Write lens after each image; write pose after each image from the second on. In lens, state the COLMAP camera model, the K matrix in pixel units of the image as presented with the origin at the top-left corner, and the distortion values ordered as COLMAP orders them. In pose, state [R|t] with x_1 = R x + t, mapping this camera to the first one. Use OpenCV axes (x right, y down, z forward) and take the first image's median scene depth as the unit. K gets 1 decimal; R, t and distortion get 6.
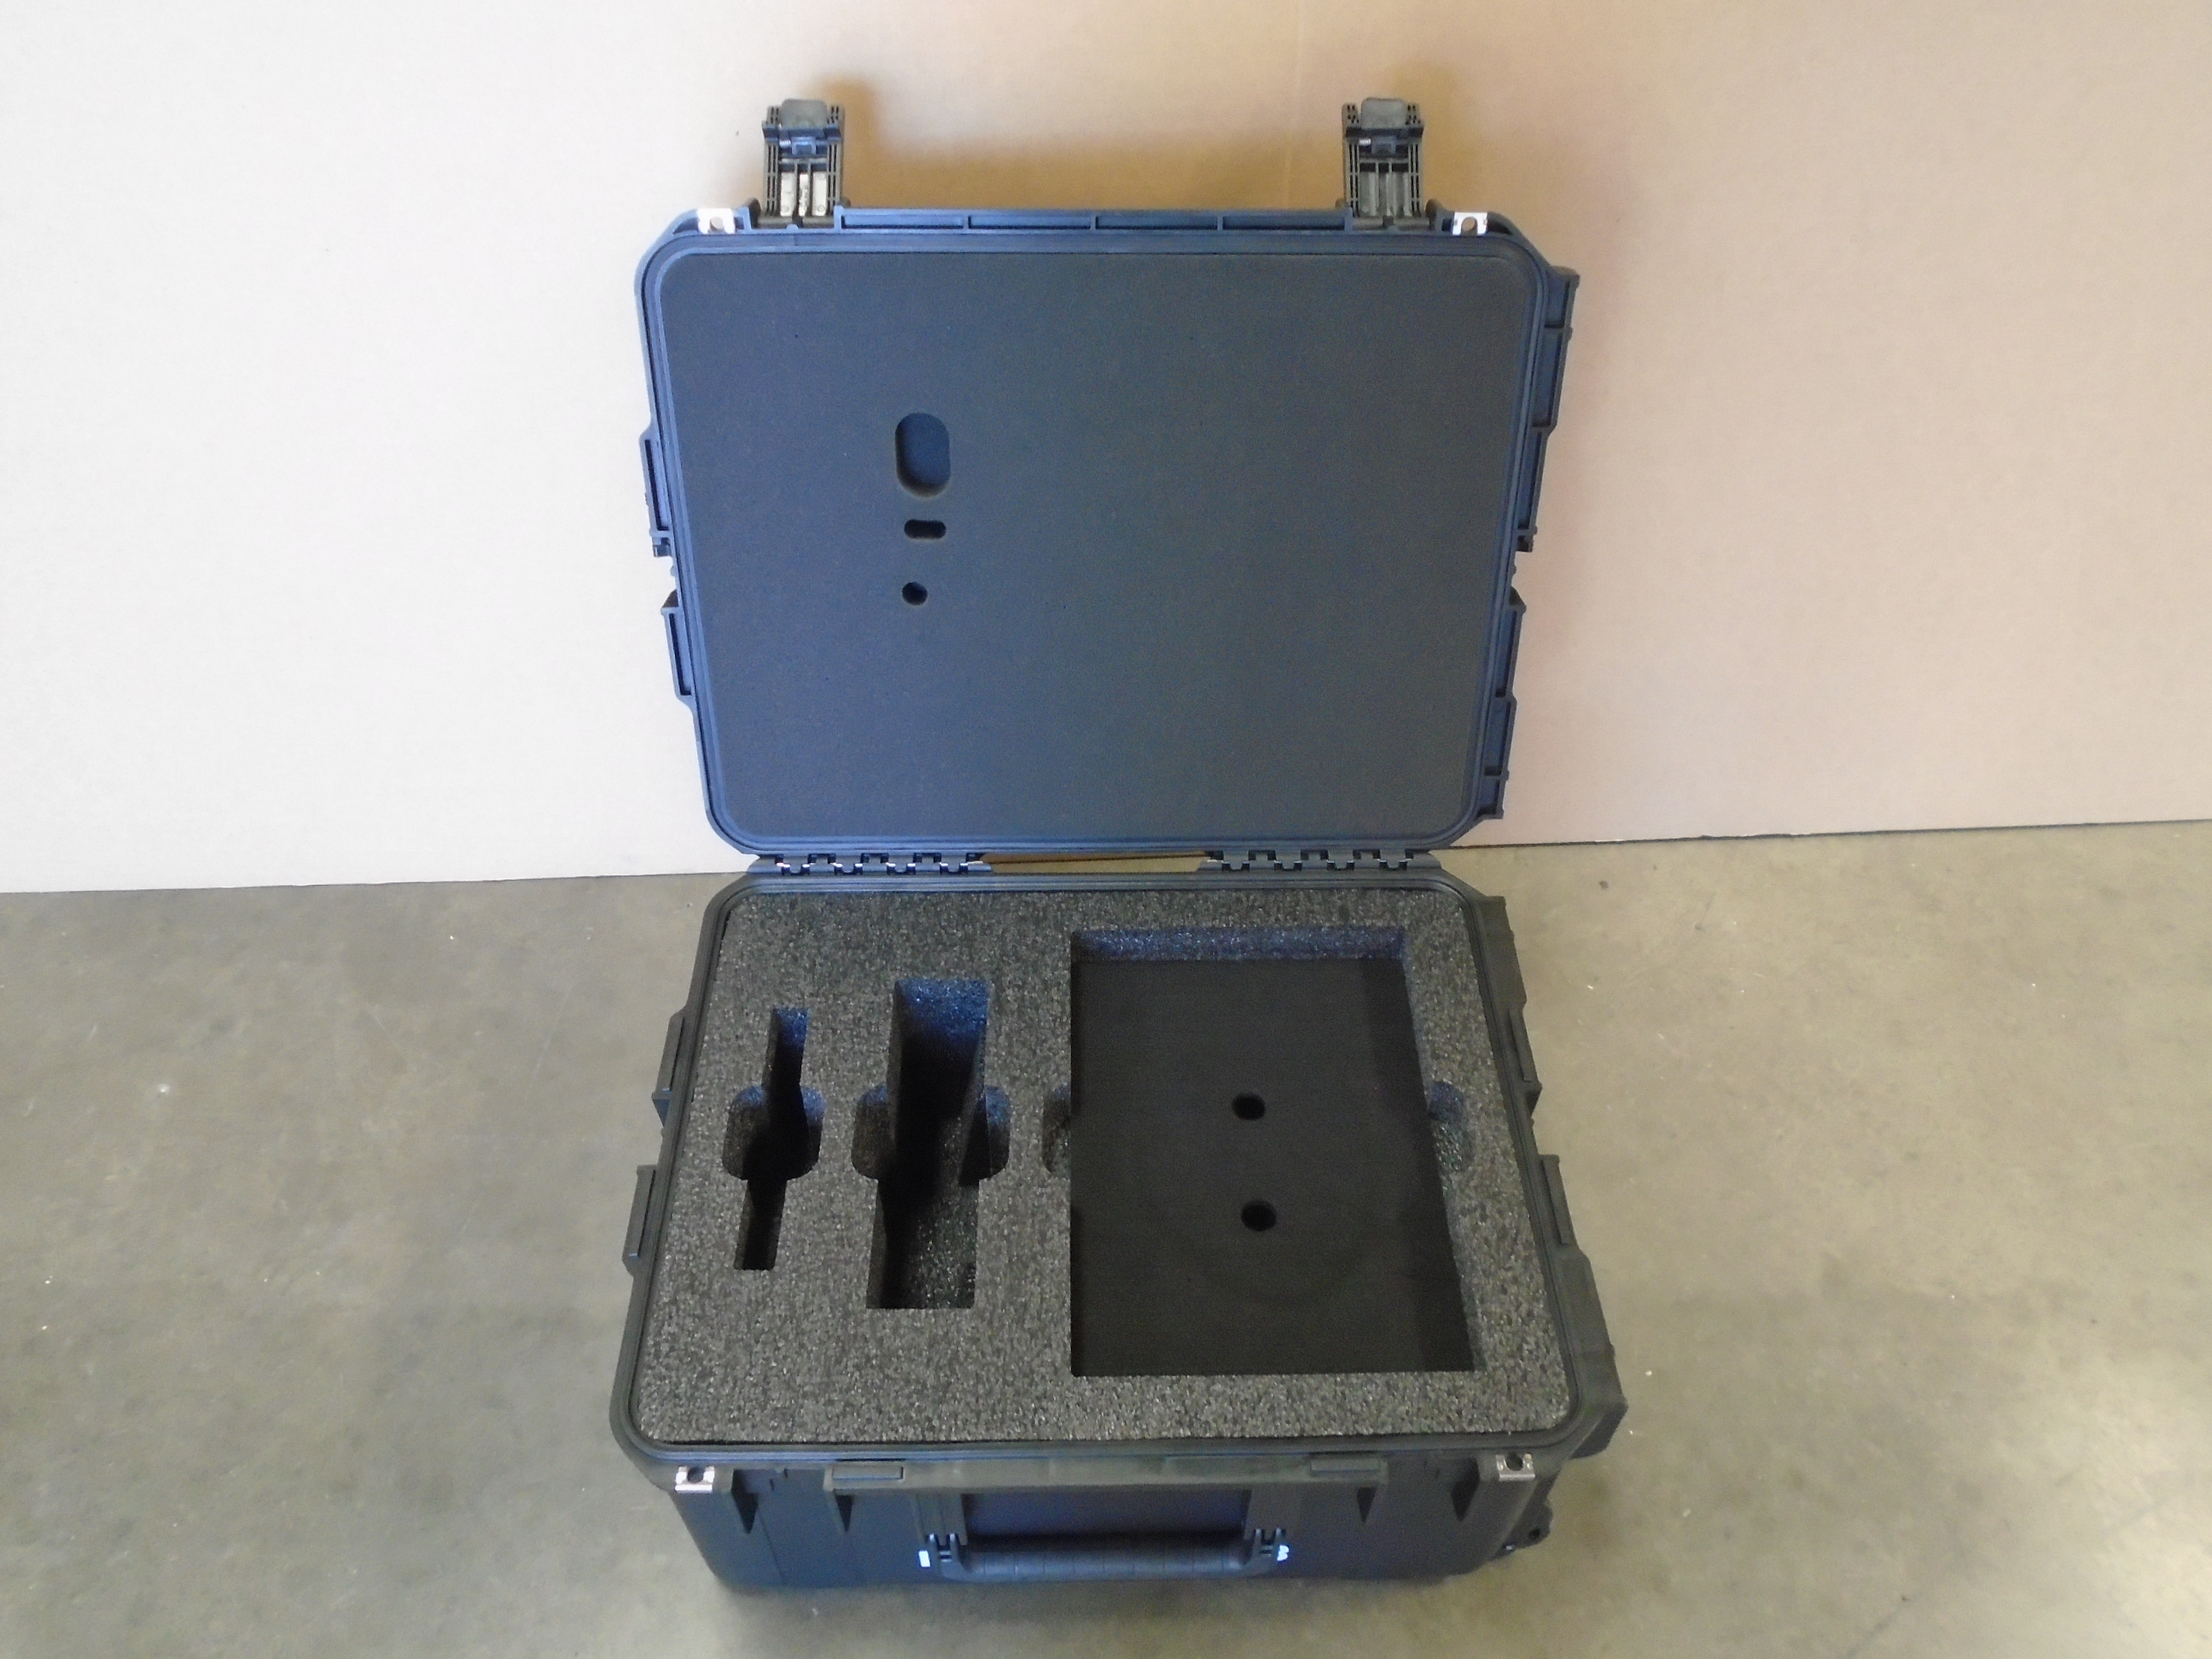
lens RADIAL K [[1743.9, 0, 1106.0], [0, 1743.9, 829.5], [0, 0, 1]] dist [0.002594, 0.003056]
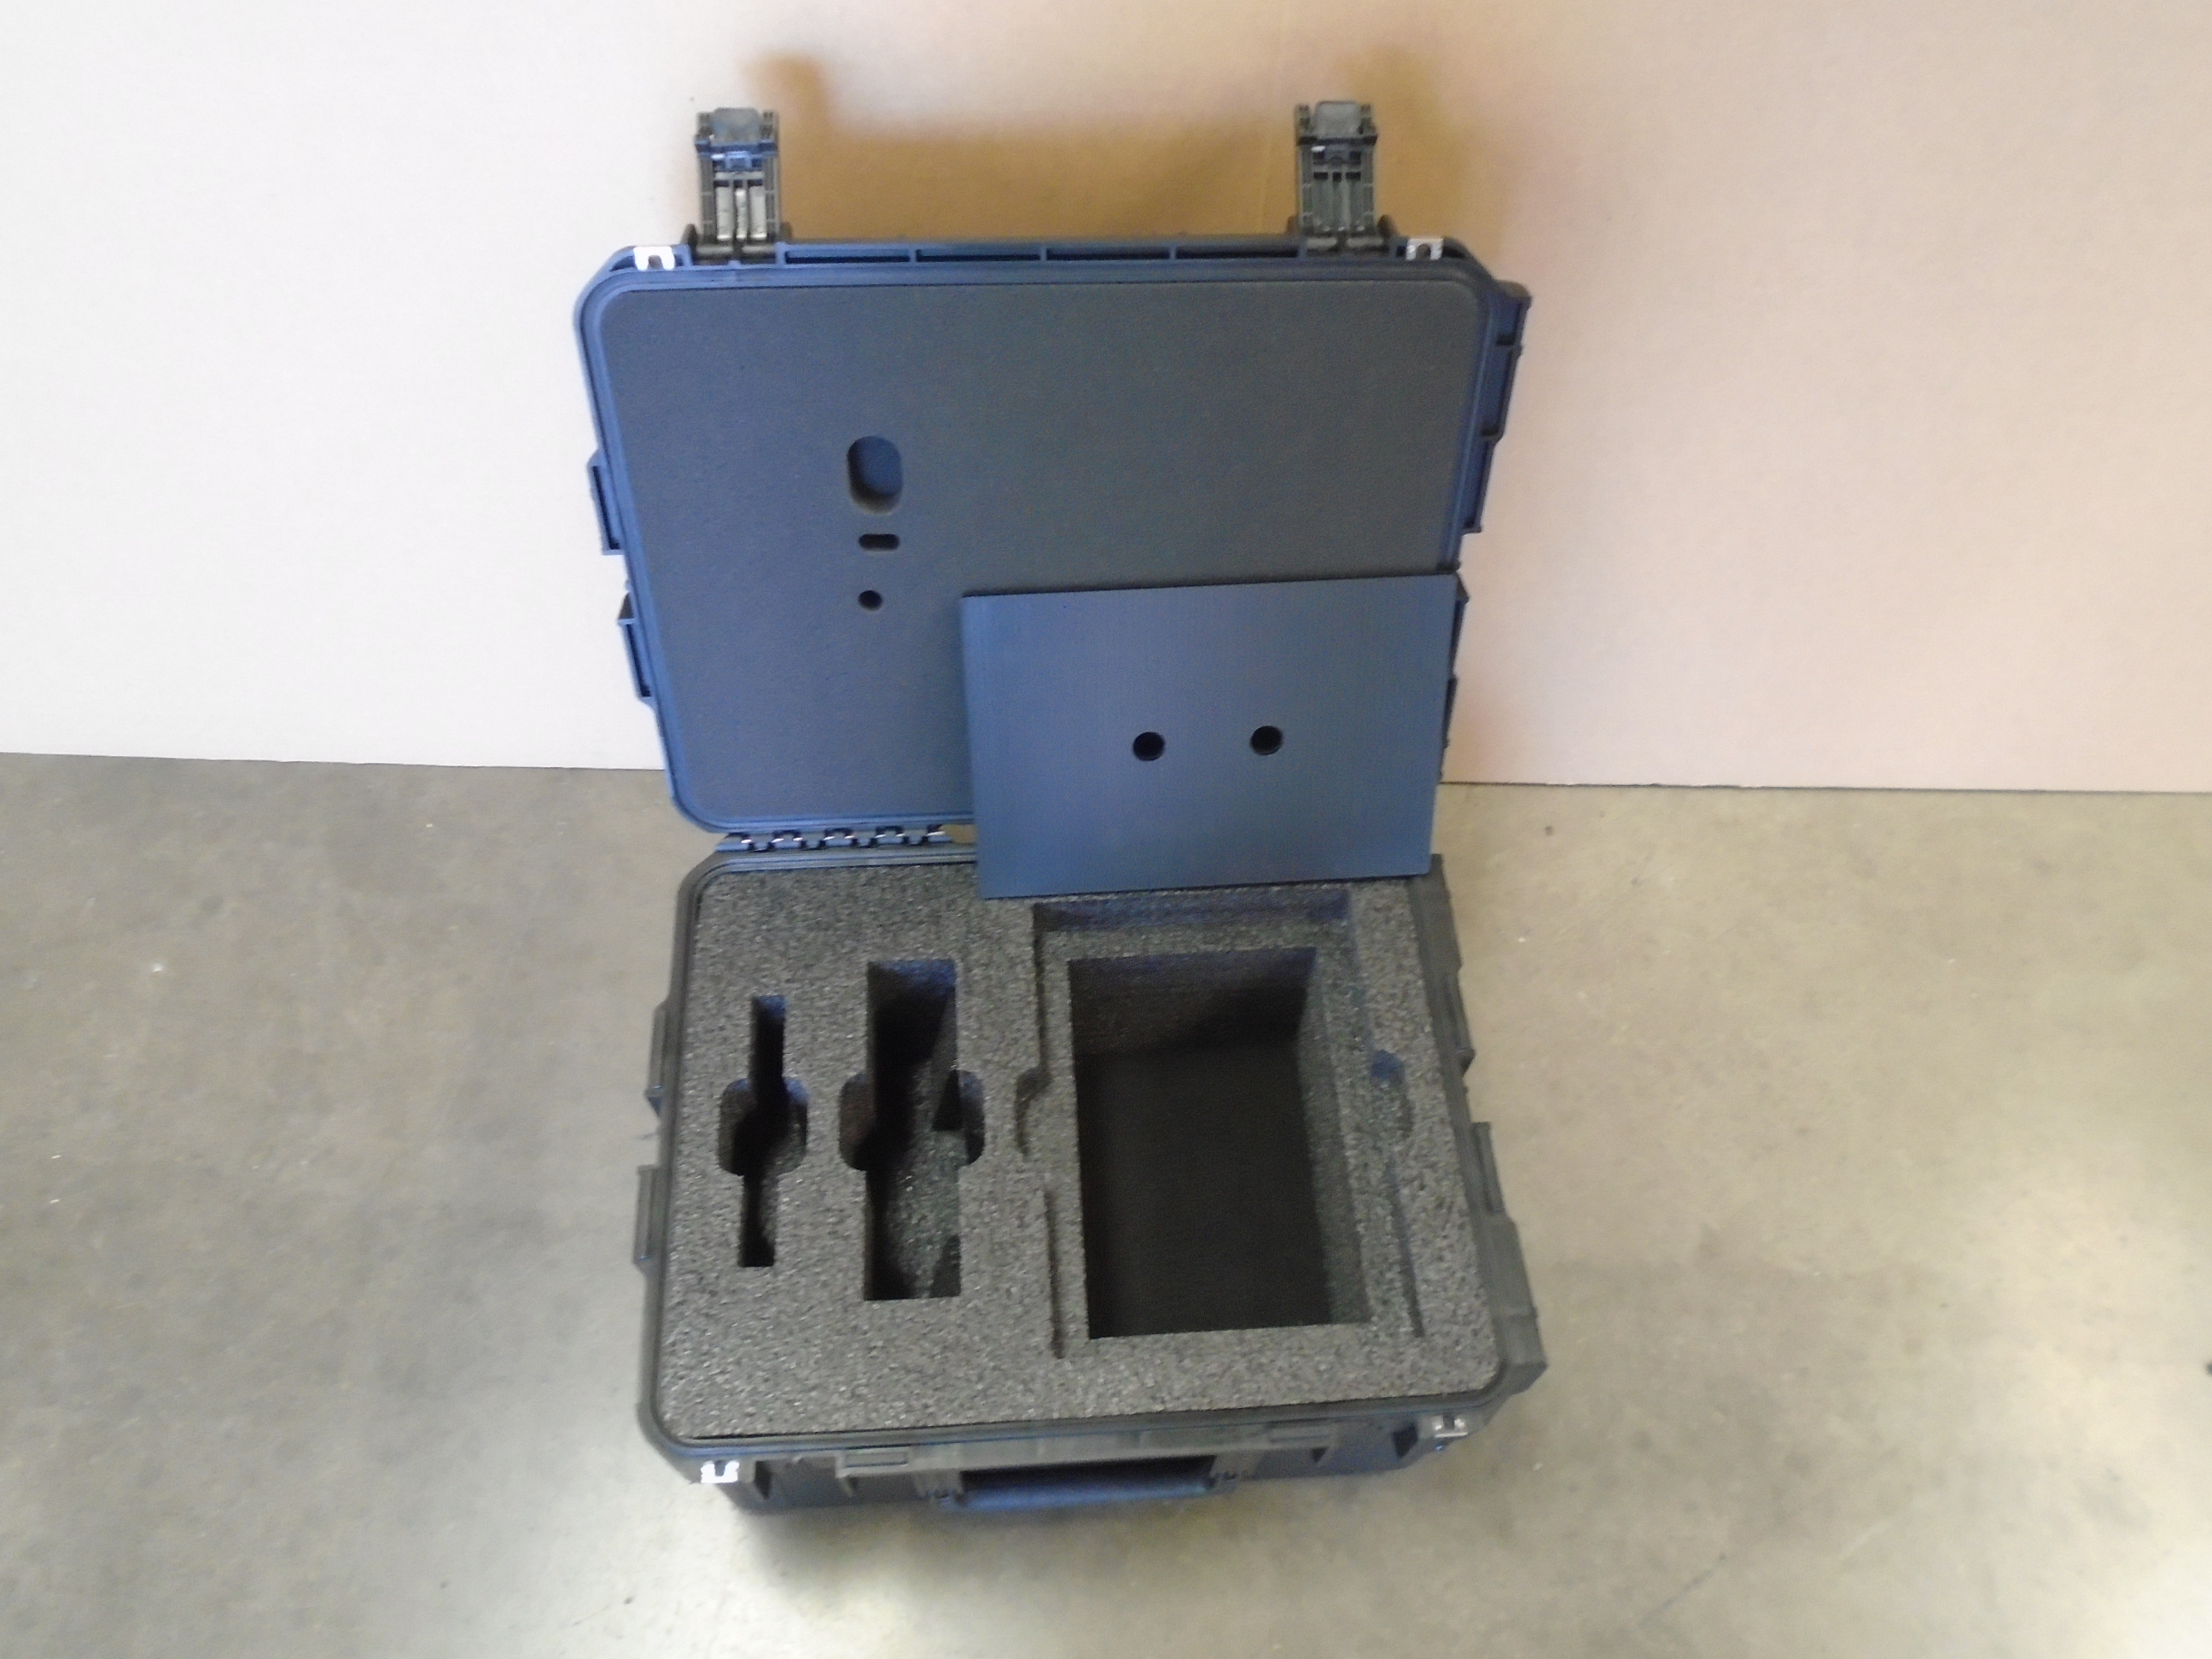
lens RADIAL K [[1743.9, 0, 1106.0], [0, 1743.9, 829.5], [0, 0, 1]] dist [0.002594, 0.003056]
pose [[0.998508, -0.028944, 0.046308, -0.025876], [0.019601, 0.981436, 0.190785, -0.207164], [-0.050970, -0.189593, 0.980539, -0.022385]]
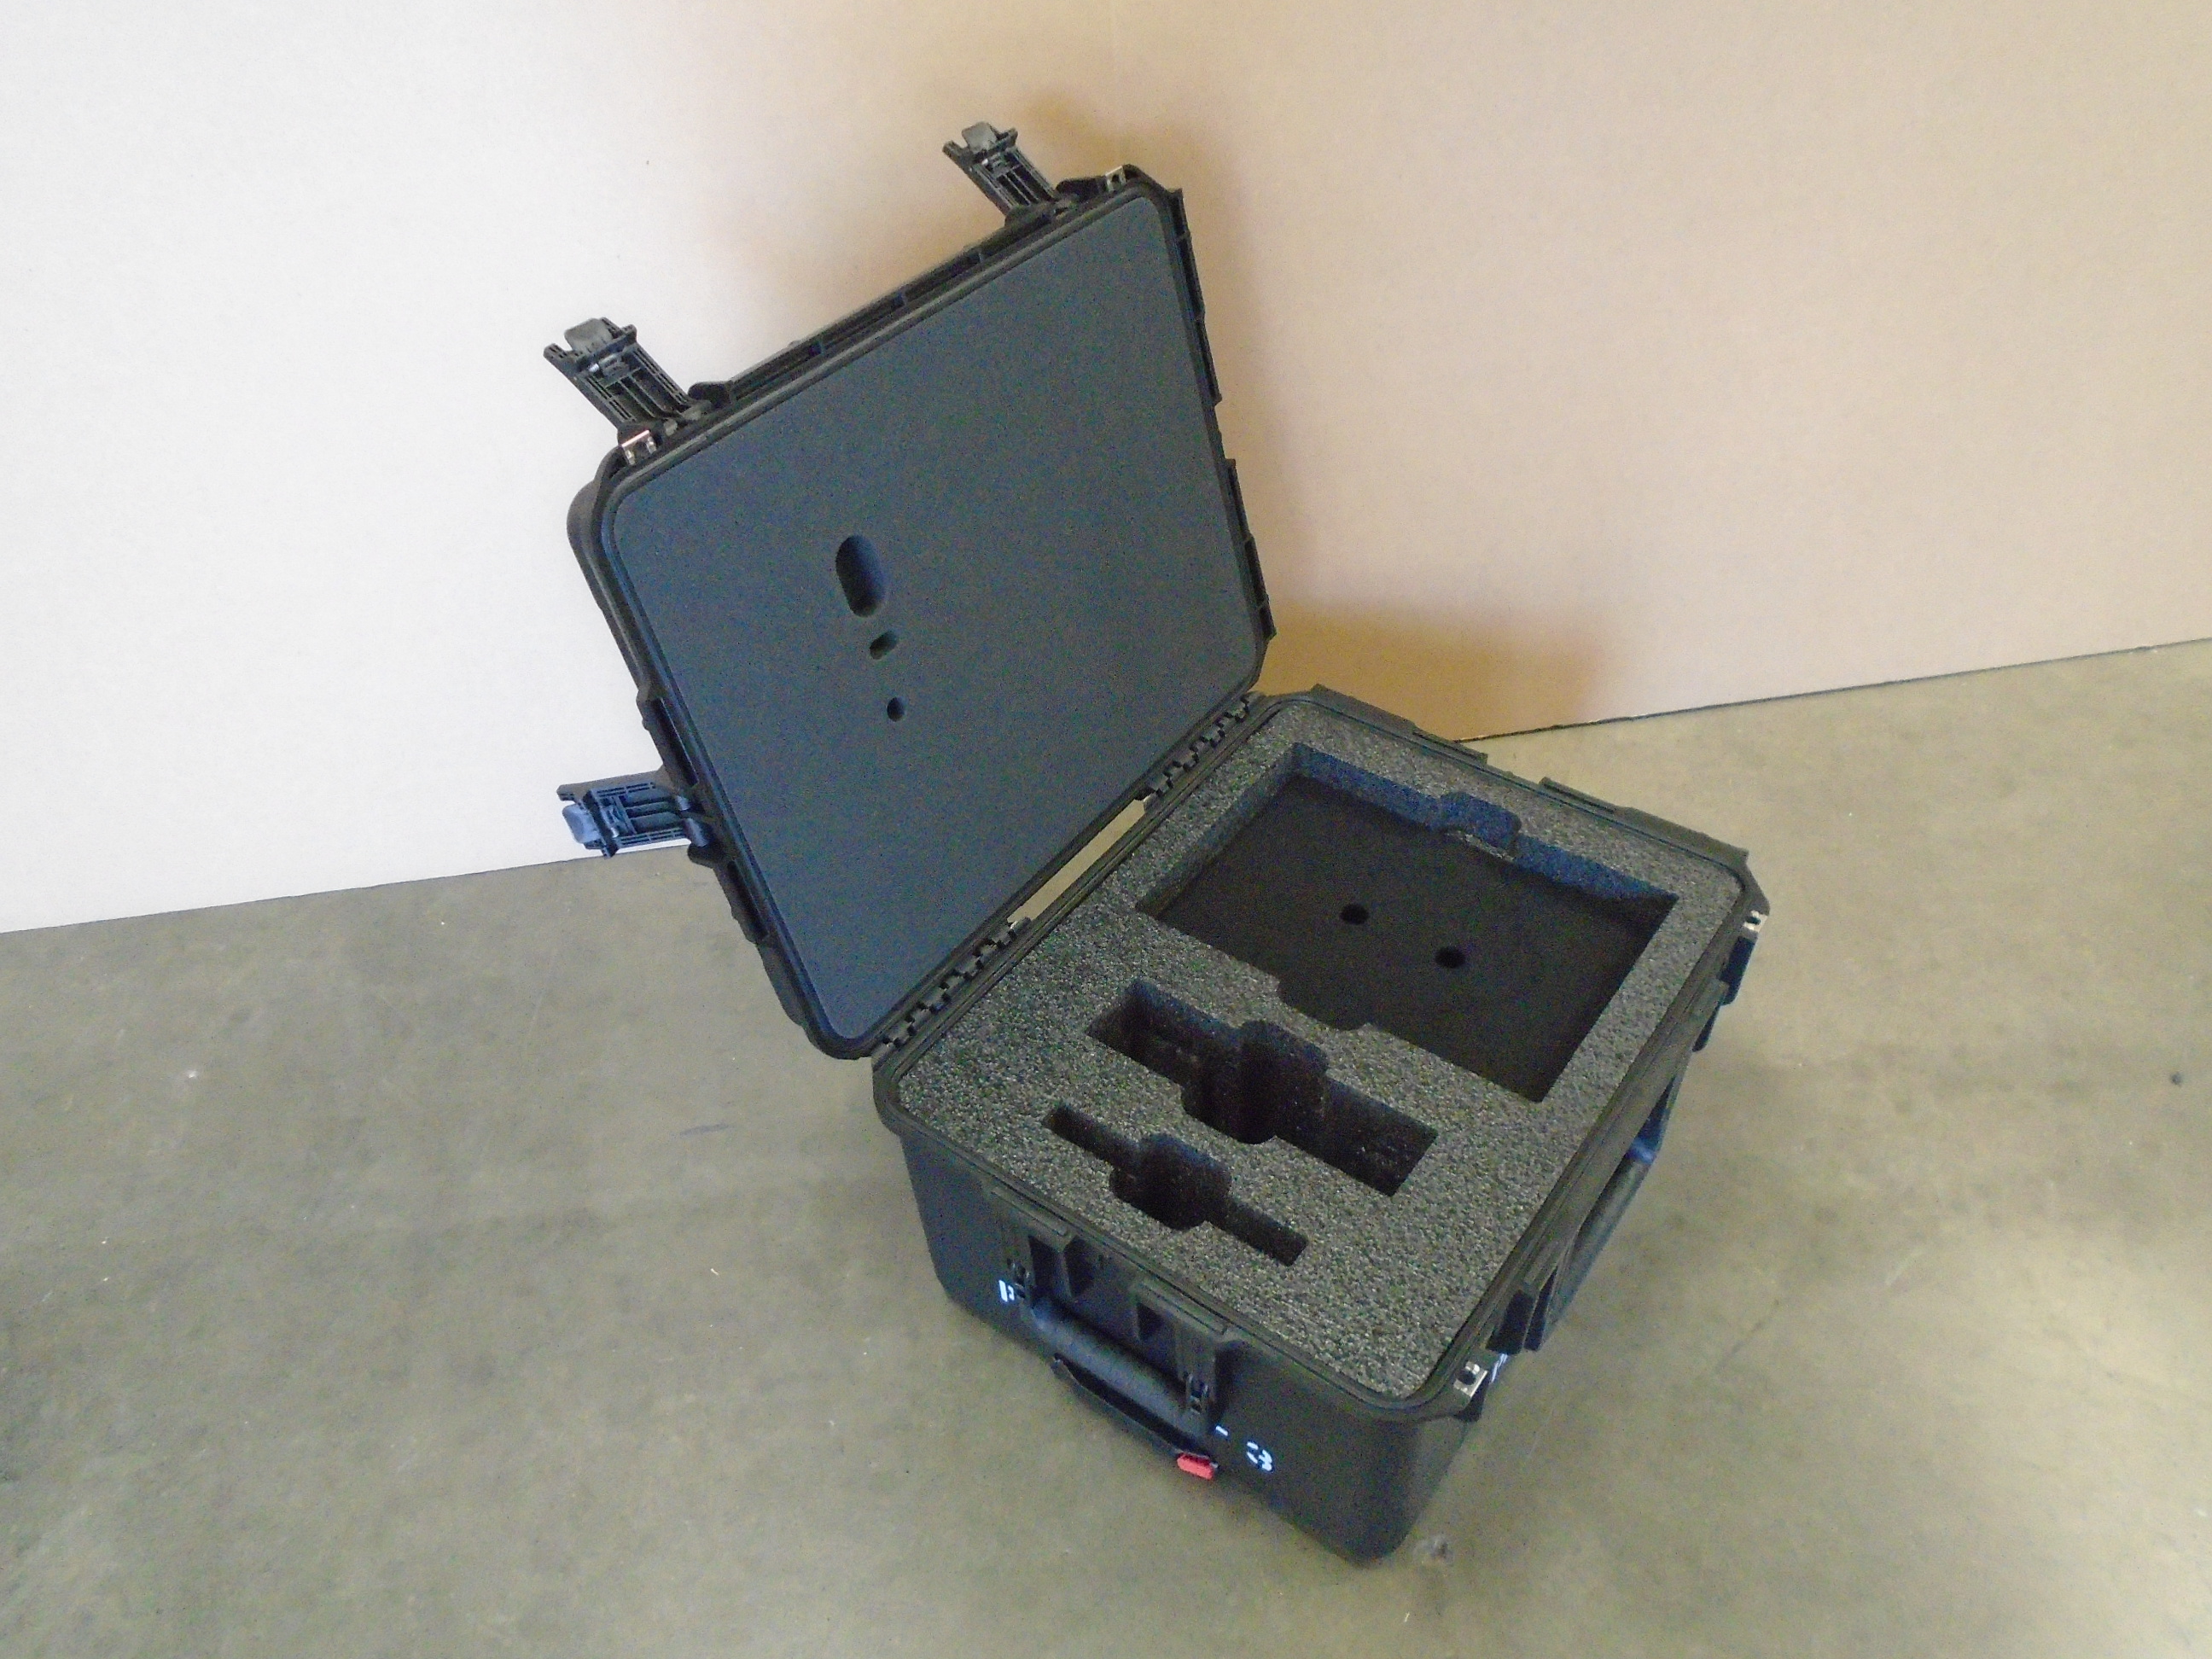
lens RADIAL K [[1743.9, 0, 1106.0], [0, 1743.9, 829.5], [0, 0, 1]] dist [0.002594, 0.003056]
pose [[0.605391, -0.558177, 0.567398, -0.696135], [0.601798, 0.787553, 0.132659, -0.150271], [-0.520903, 0.261148, 0.812688, 0.132418]]
